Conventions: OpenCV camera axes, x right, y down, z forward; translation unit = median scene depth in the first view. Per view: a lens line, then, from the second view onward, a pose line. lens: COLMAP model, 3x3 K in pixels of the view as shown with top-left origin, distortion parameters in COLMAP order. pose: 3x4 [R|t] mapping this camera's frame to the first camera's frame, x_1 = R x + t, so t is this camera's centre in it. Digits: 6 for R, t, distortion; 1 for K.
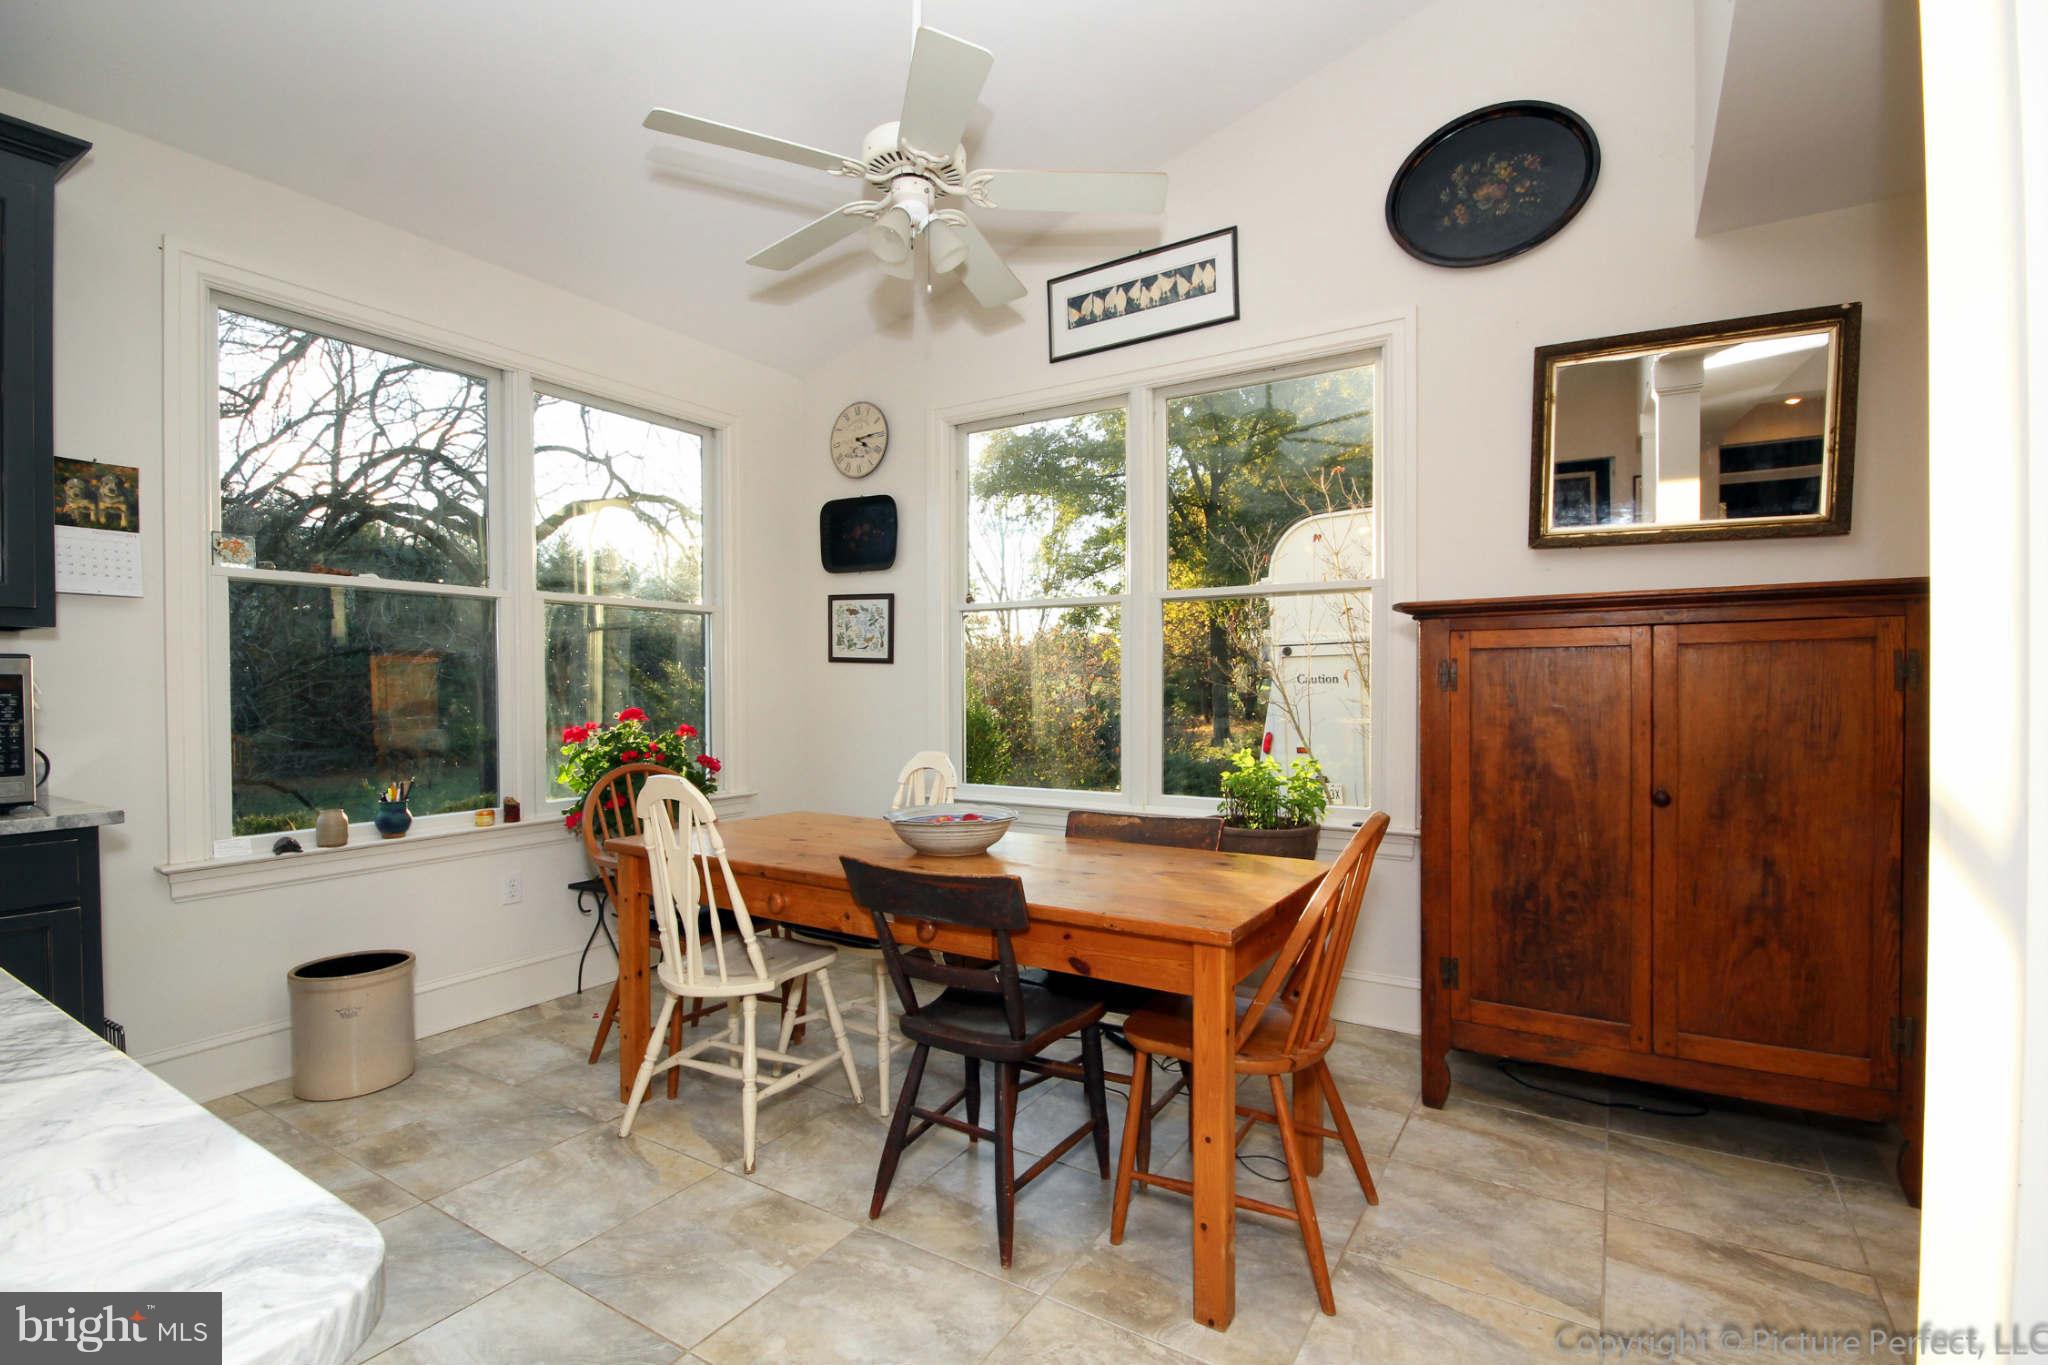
lens RADIAL K [[954.7, 0, 1024.1], [0, 954.7, 683.6], [0, 0, 1]] dist [0.005972, 0.000886]
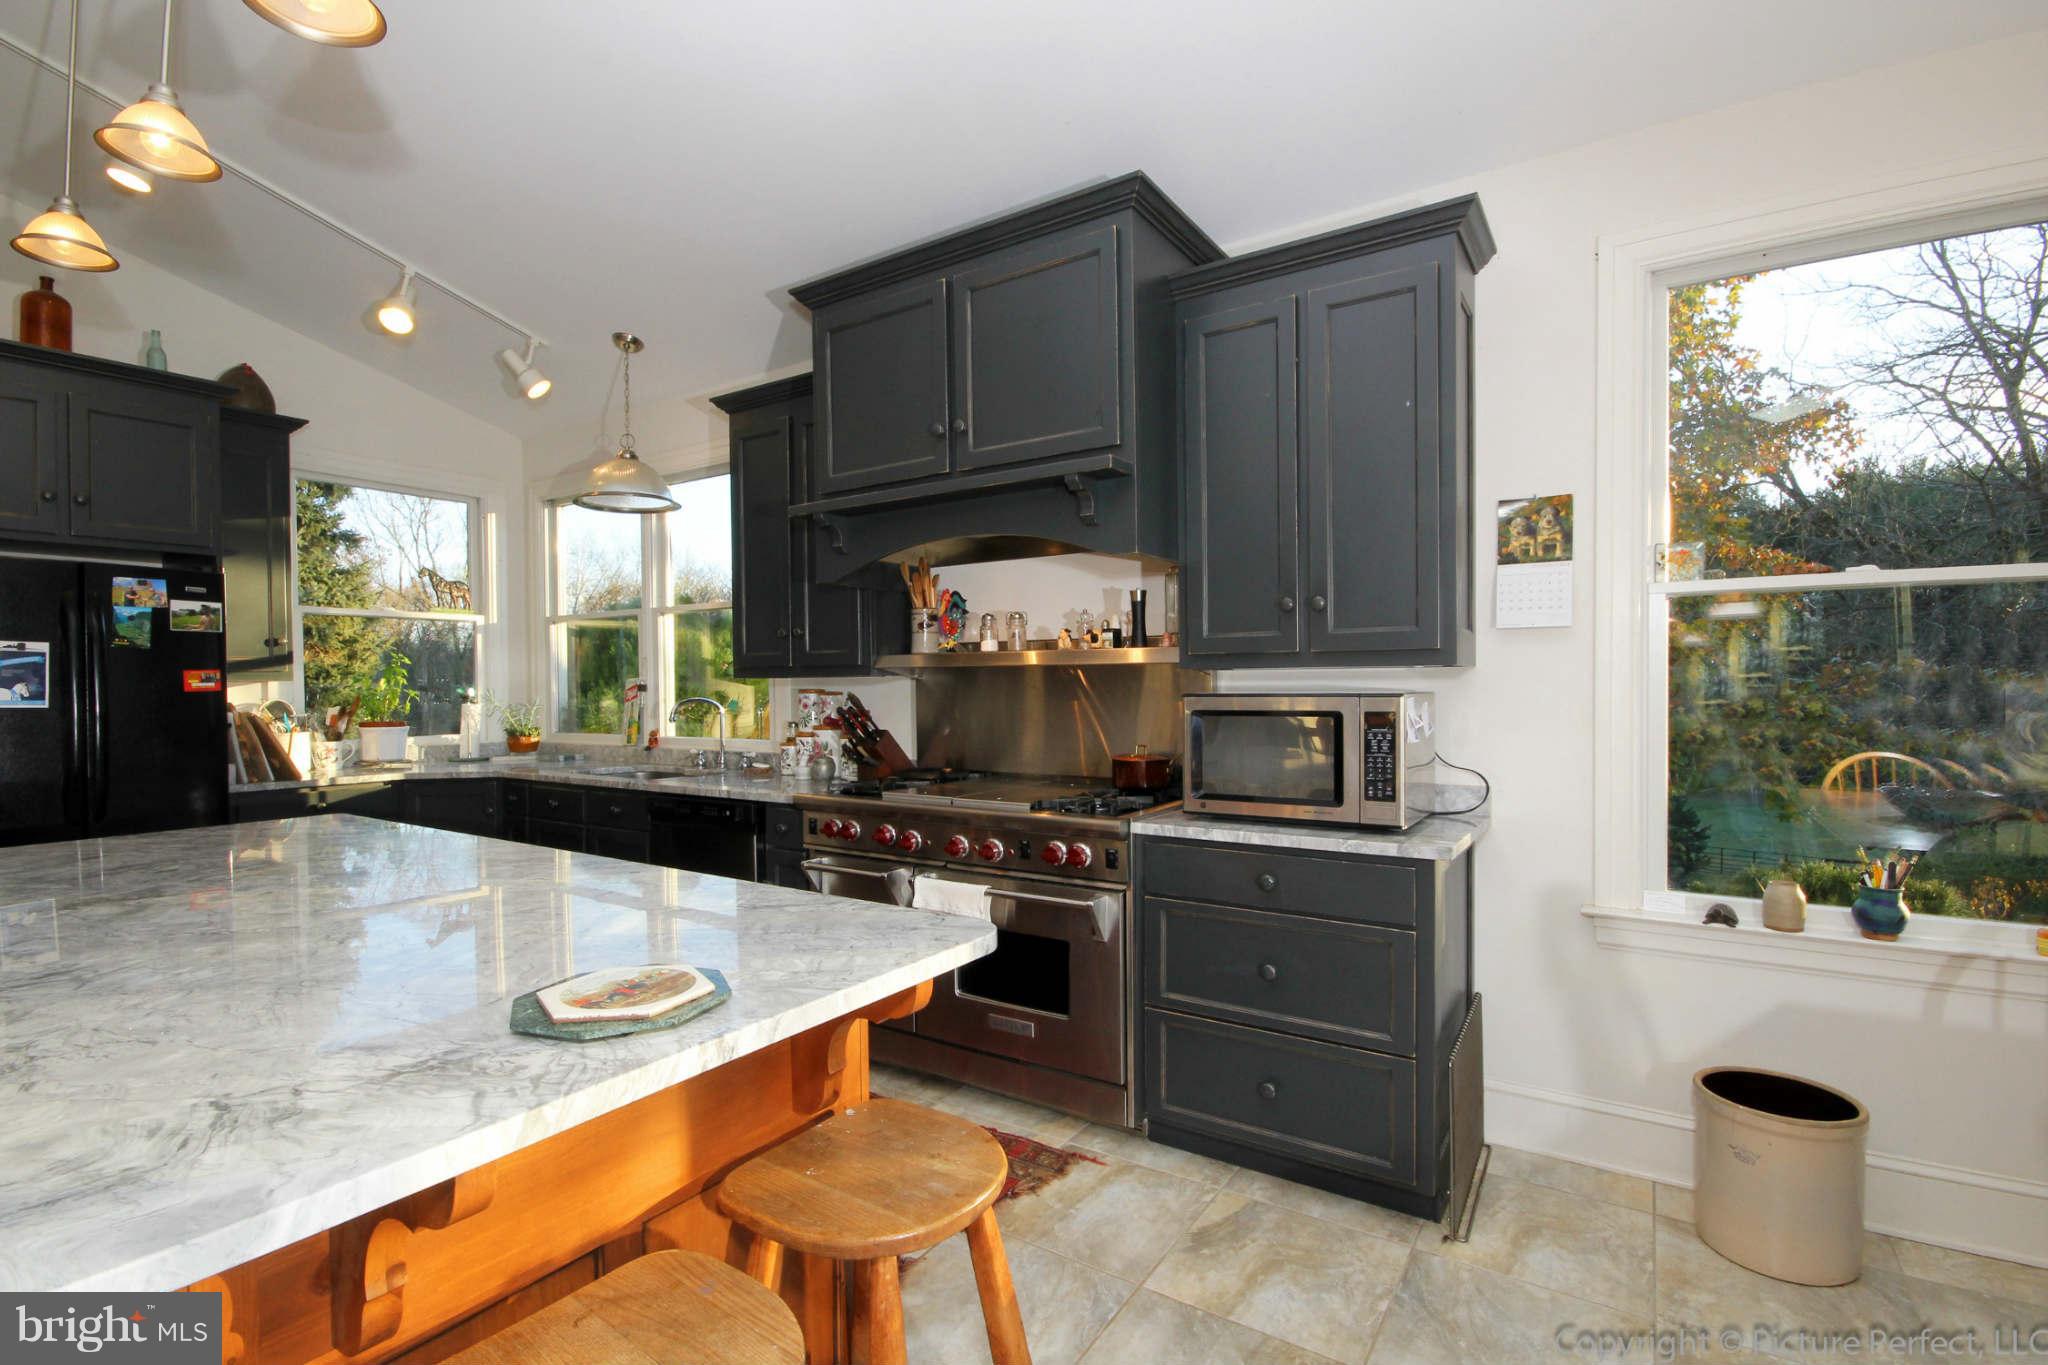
lens RADIAL K [[954.7, 0, 1025.2], [0, 954.7, 699.4], [0, 0, 1]] dist [0.005972, 0.000886]
pose [[-0.004441, 0.022325, -0.999741, 0.054280], [0.003102, 0.999746, 0.022311, -0.038320], [0.999985, -0.003002, -0.004510, 0.439685]]
